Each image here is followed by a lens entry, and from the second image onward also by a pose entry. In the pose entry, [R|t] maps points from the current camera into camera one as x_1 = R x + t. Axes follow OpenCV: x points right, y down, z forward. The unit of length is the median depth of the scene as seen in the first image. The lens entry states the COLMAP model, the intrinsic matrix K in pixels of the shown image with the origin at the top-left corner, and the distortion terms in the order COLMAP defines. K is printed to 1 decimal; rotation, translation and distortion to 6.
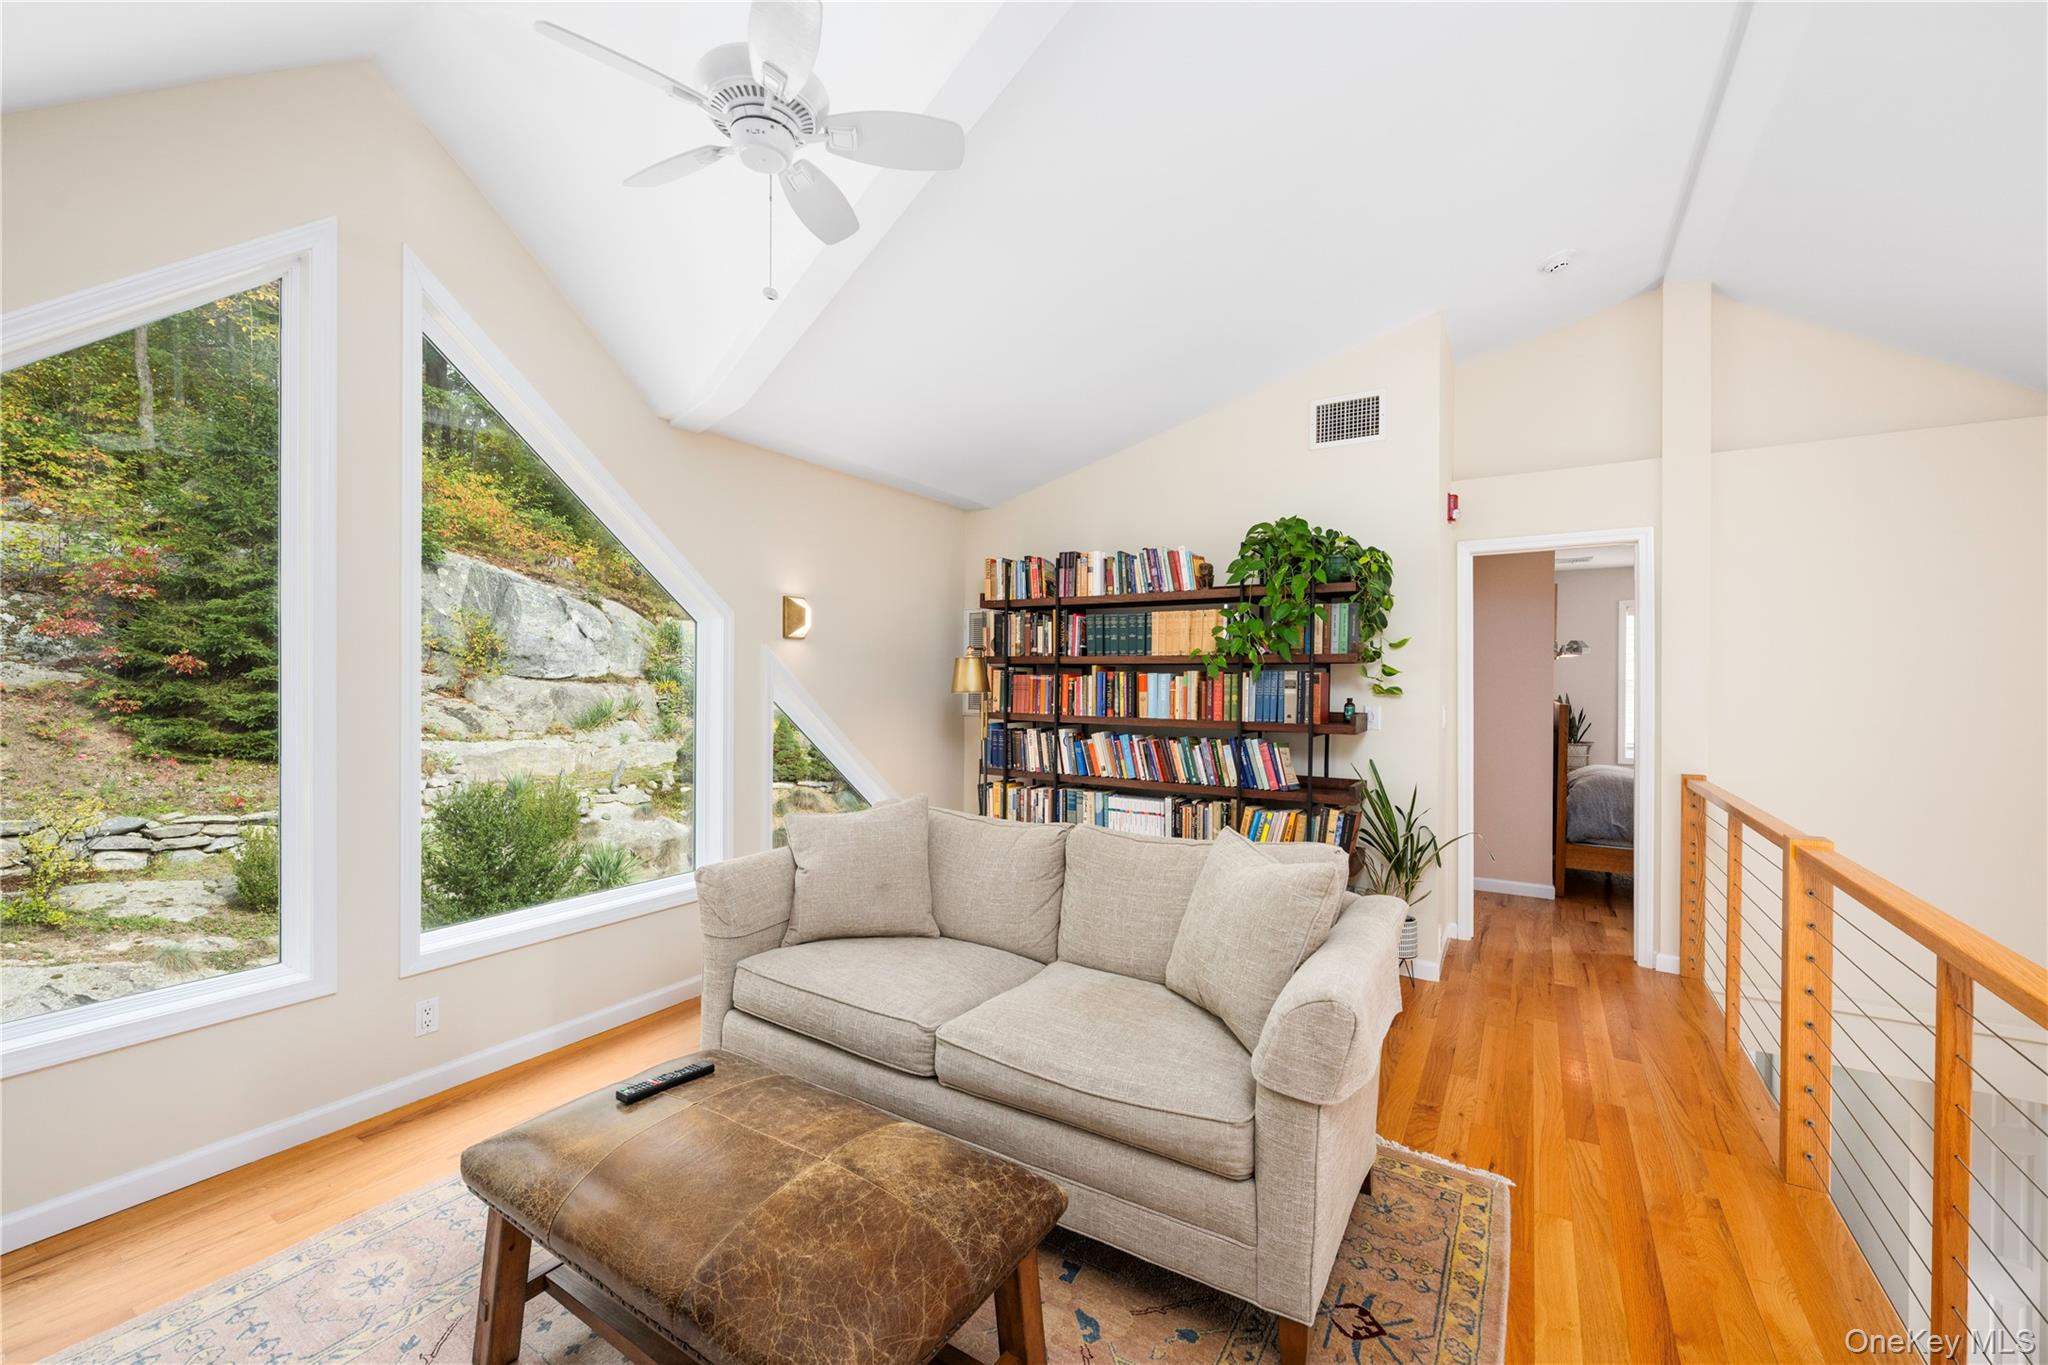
lens RADIAL K [[820.8, 0, 1012.7], [0, 820.8, 680.5], [0, 0, 1]] dist [0.000662, 0.000217]
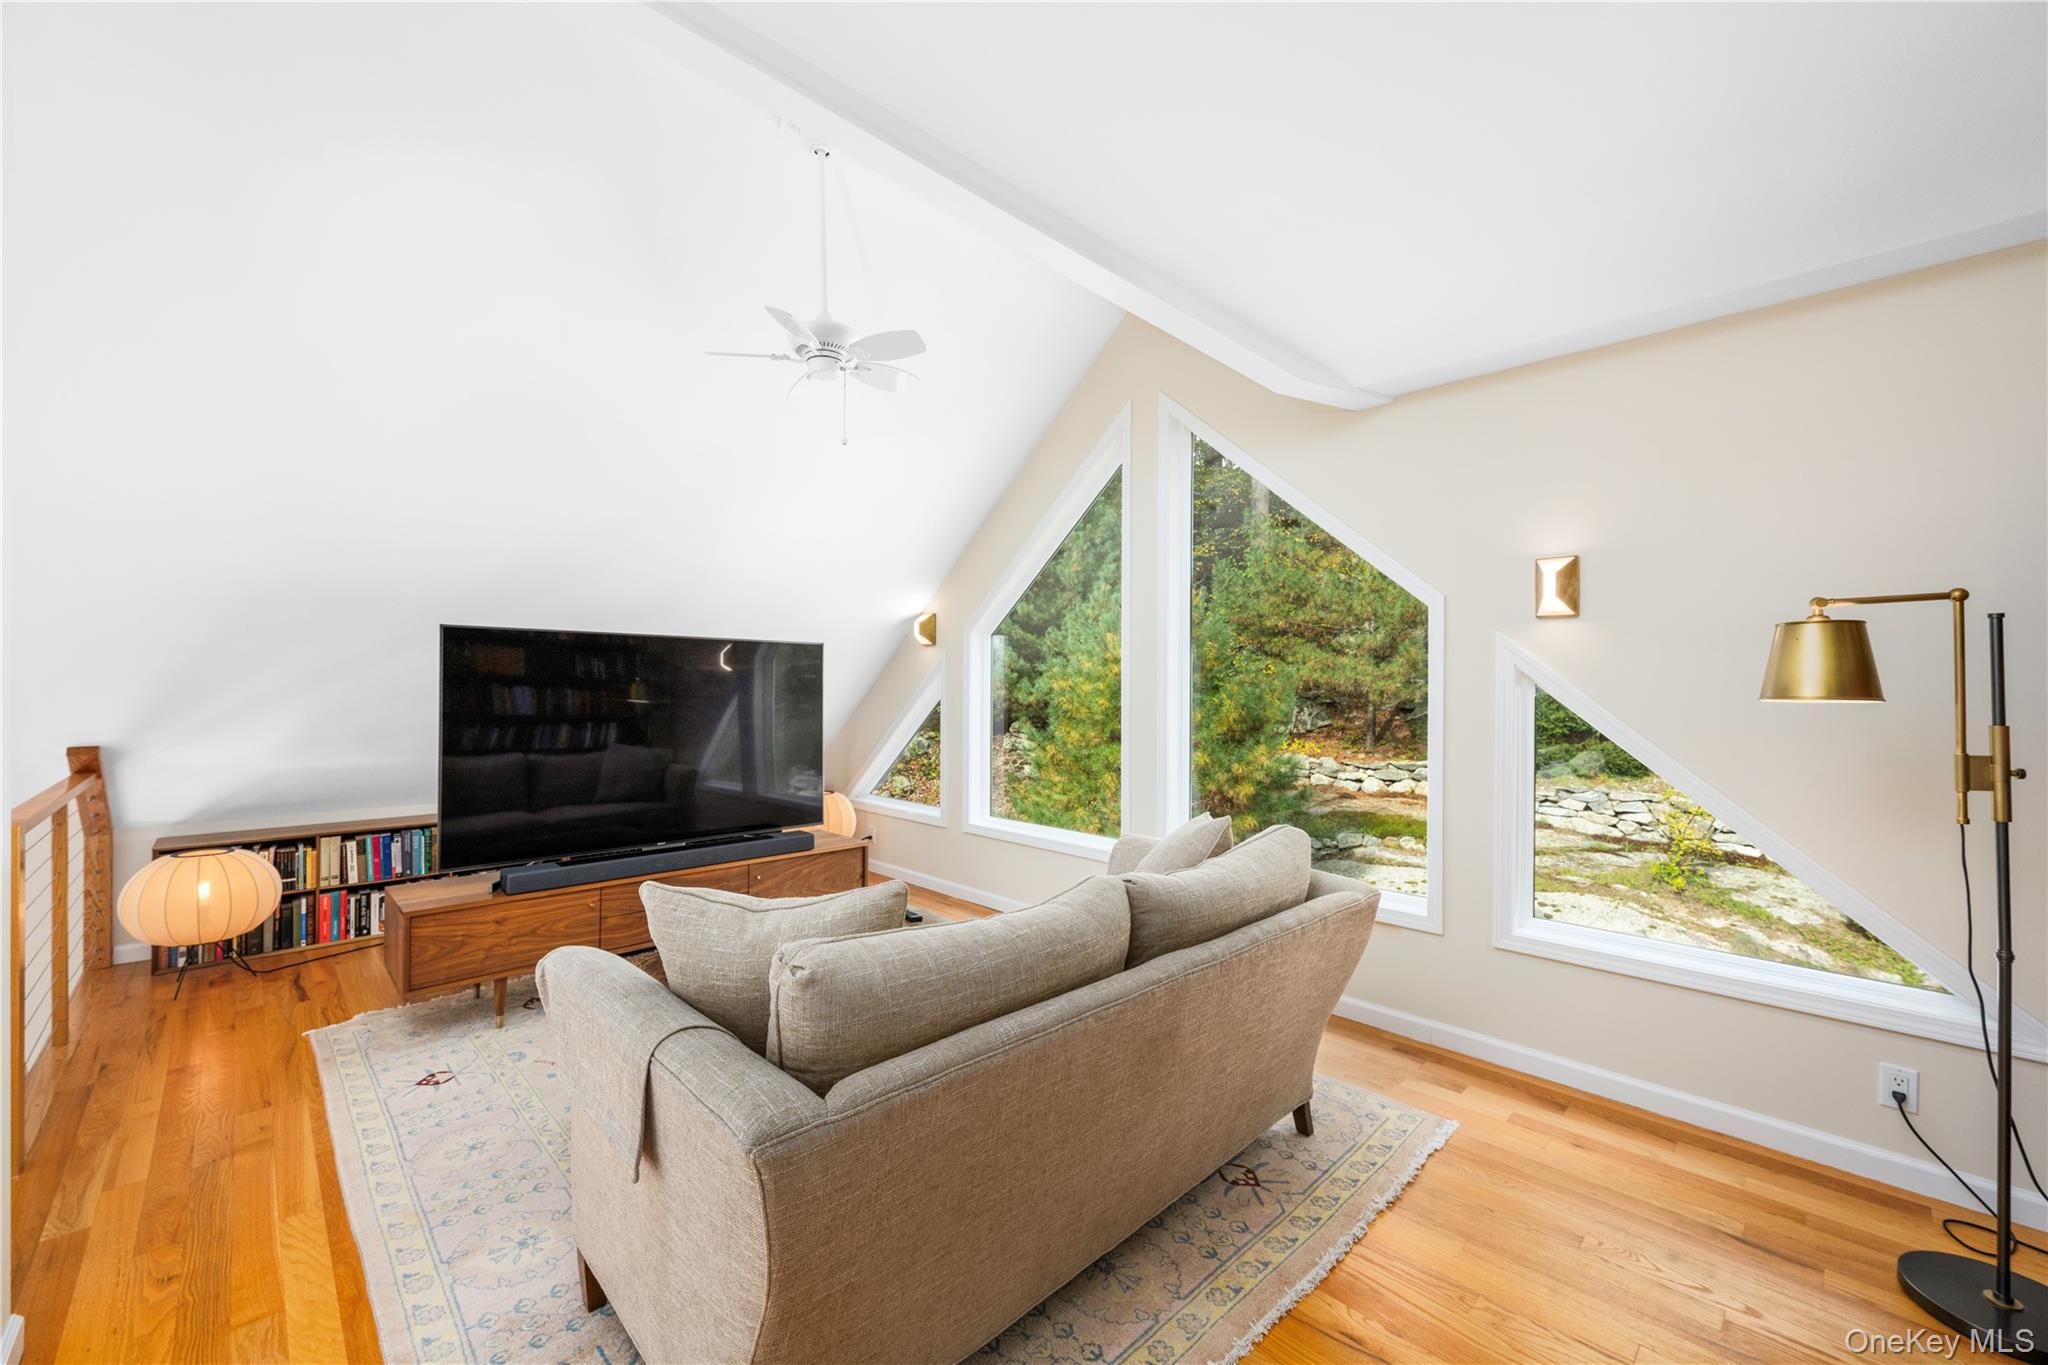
lens RADIAL K [[820.8, 0, 1012.7], [0, 820.8, 680.5], [0, 0, 1]] dist [0.000662, 0.000217]
pose [[-0.231934, -0.007229, -0.972705, 0.235004], [-0.003653, 0.999972, -0.006561, 0.000863], [0.972725, 0.002032, -0.231954, 0.313712]]
